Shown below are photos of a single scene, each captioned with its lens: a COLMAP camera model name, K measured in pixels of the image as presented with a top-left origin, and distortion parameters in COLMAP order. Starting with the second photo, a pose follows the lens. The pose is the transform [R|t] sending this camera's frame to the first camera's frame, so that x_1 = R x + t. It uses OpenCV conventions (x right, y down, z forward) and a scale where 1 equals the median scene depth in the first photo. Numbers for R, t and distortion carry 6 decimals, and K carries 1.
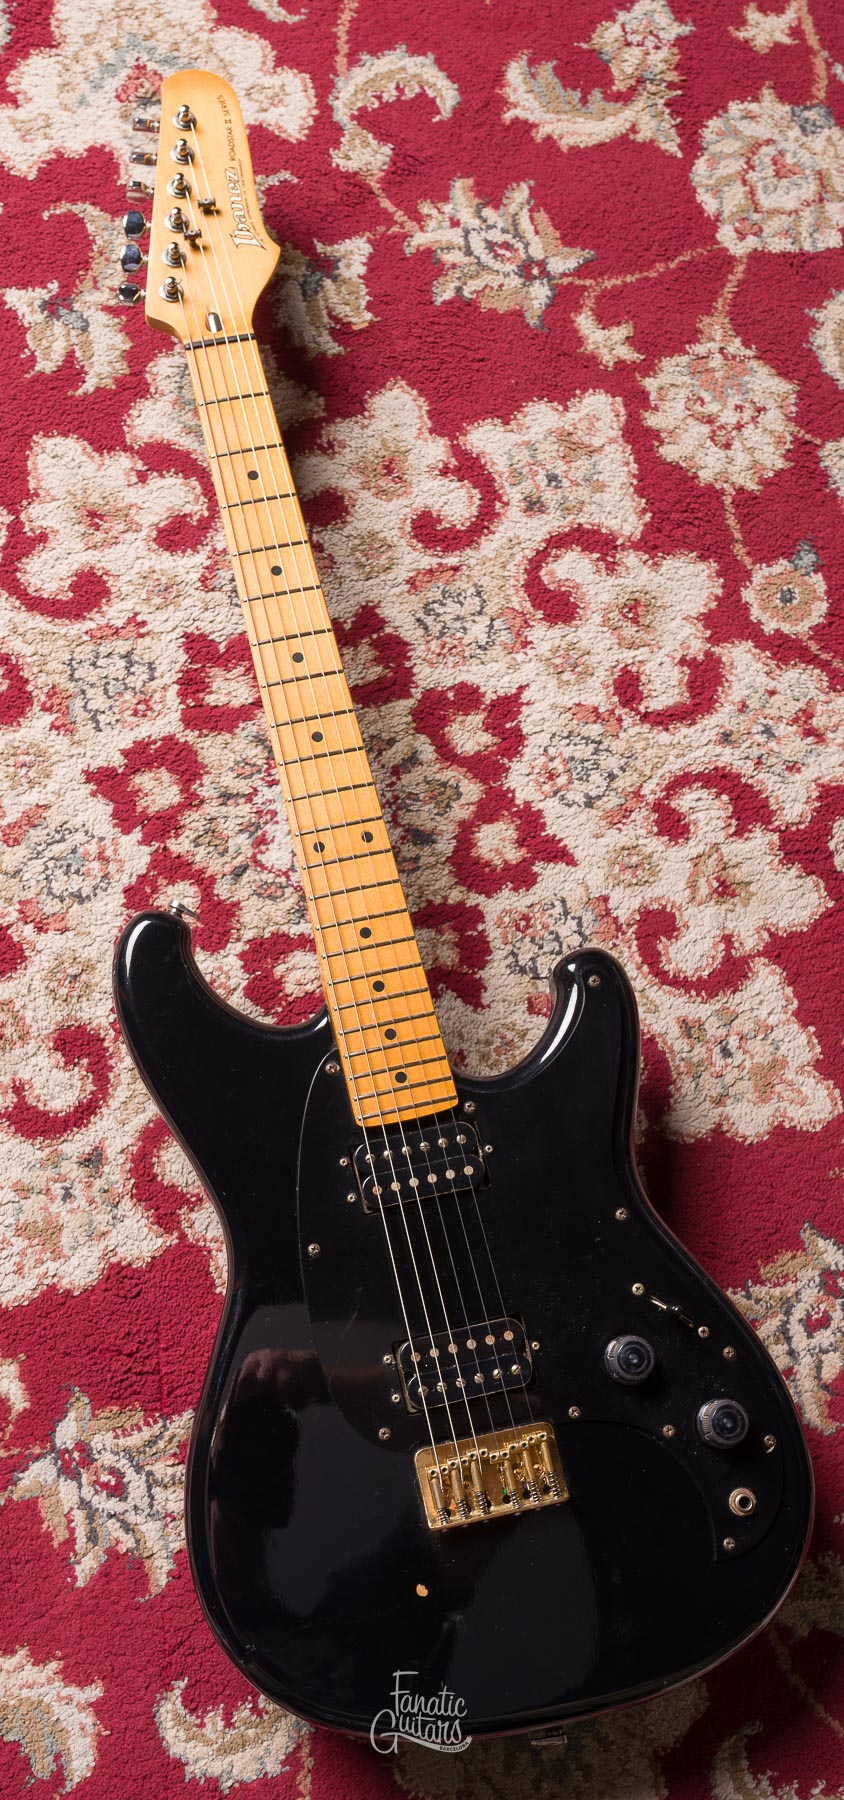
lens RADIAL K [[1901.4, 0, 391.6], [0, 1901.4, 953.3], [0, 0, 1]] dist [-0.003425, 0.004208]
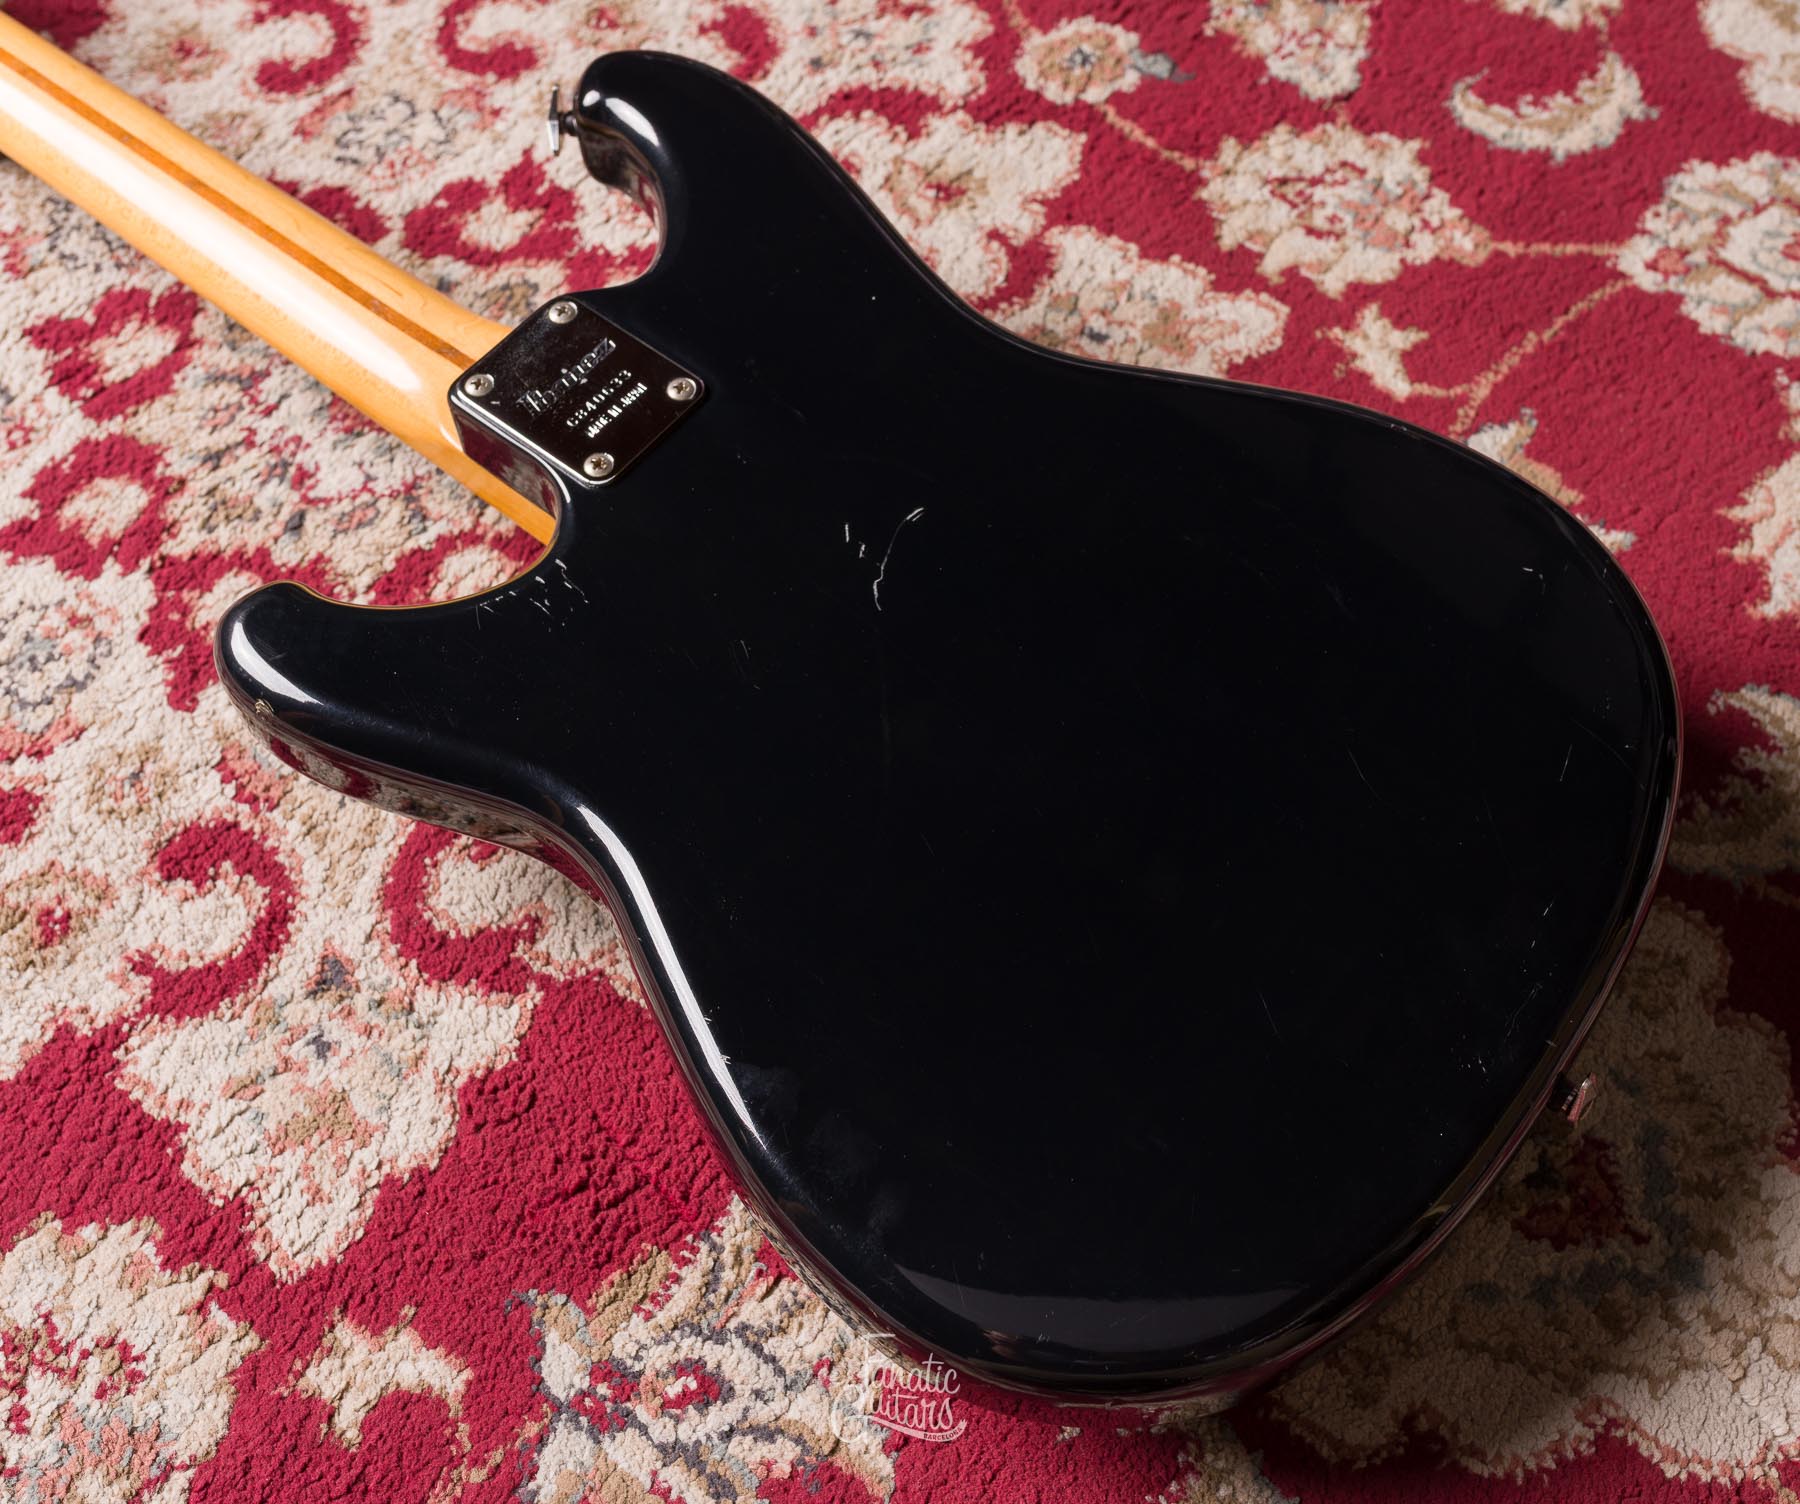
lens RADIAL K [[2177.2, 0, 991.6], [0, 2177.2, 750.4], [0, 0, 1]] dist [0.002704, -0.008293]
pose [[0.783941, -0.549018, 0.289856, -0.144824], [0.612950, 0.758628, -0.220853, 0.296936], [-0.098640, 0.350803, 0.931240, 0.350104]]
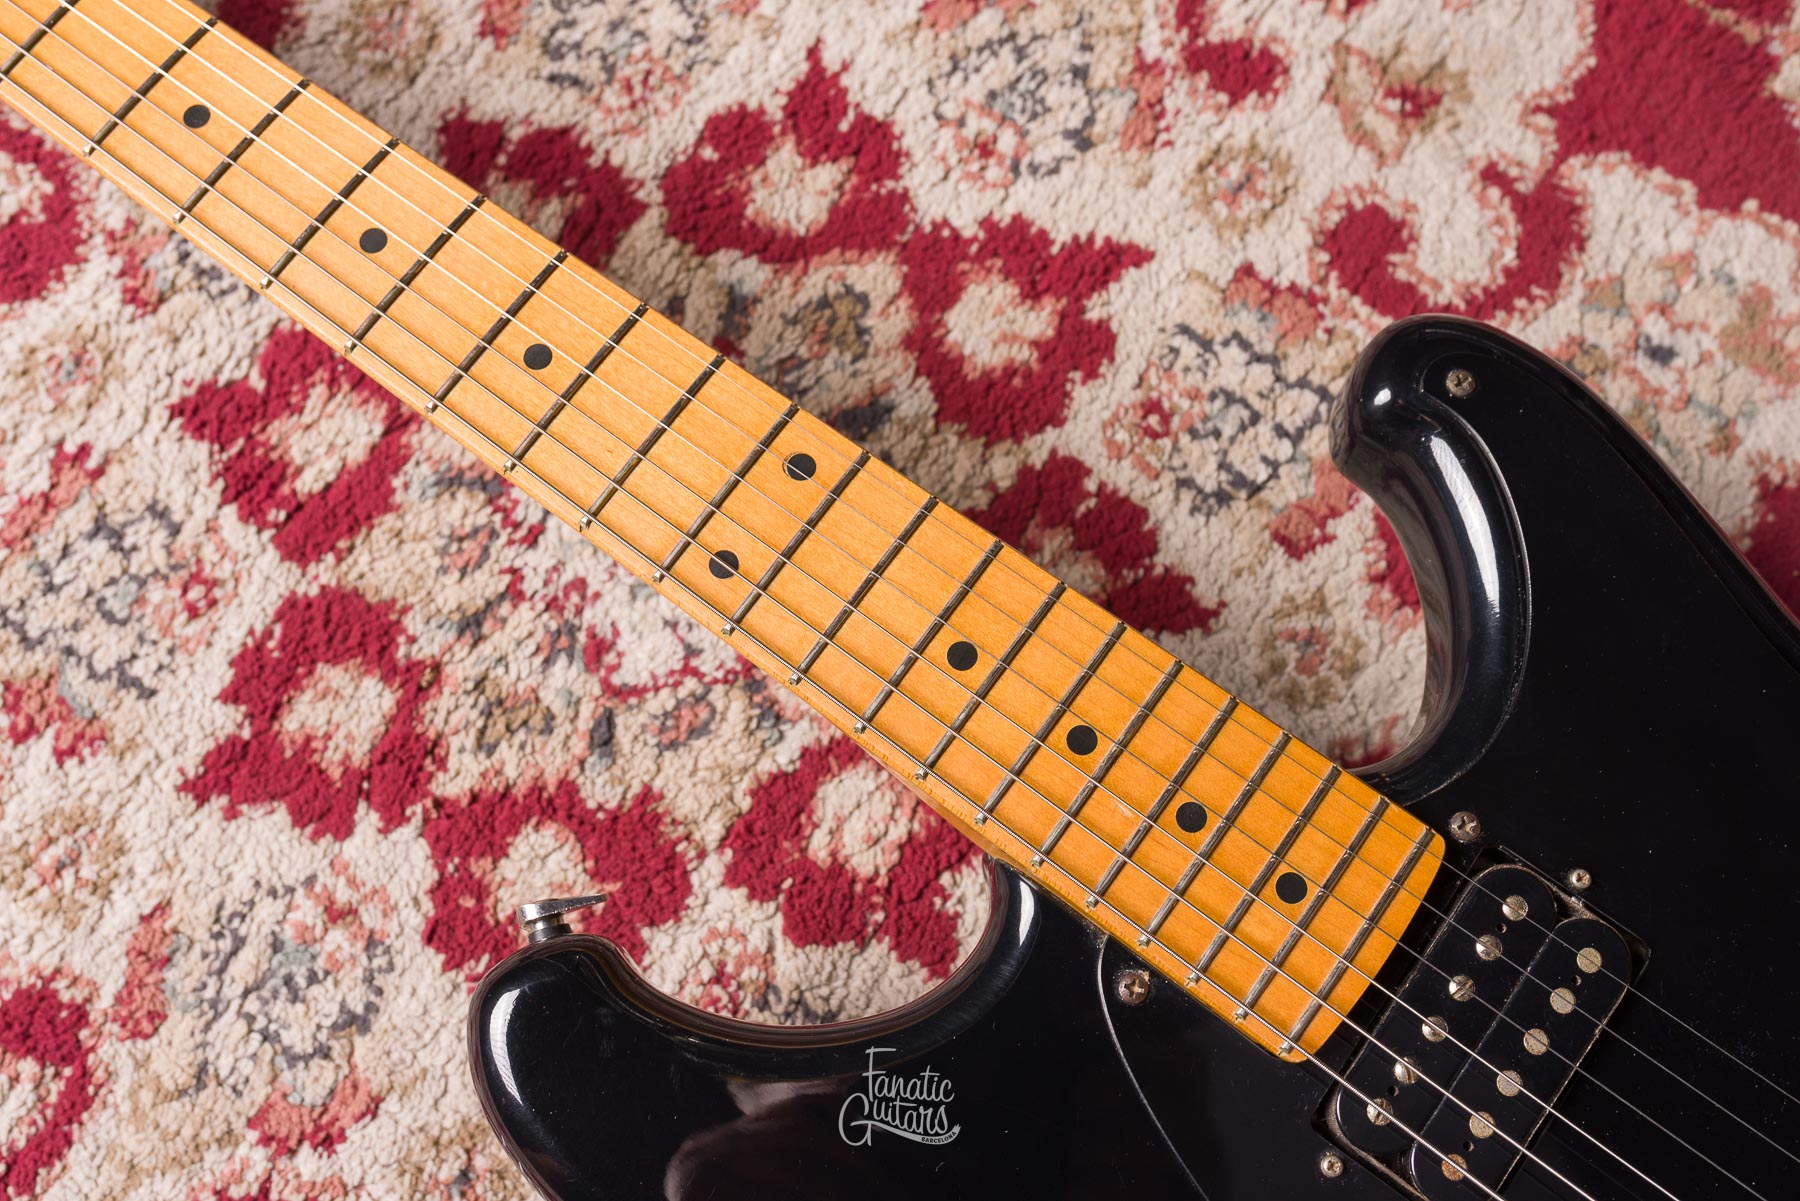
lens RADIAL K [[1773.4, 0, 900.0], [0, 1773.4, 600.5], [0, 0, 1]] dist [0.004620, -0.005860]
pose [[0.762047, -0.642236, 0.082563, -0.040878], [0.642382, 0.765861, 0.028324, -0.033489], [-0.081422, 0.031453, 0.996183, 0.571431]]
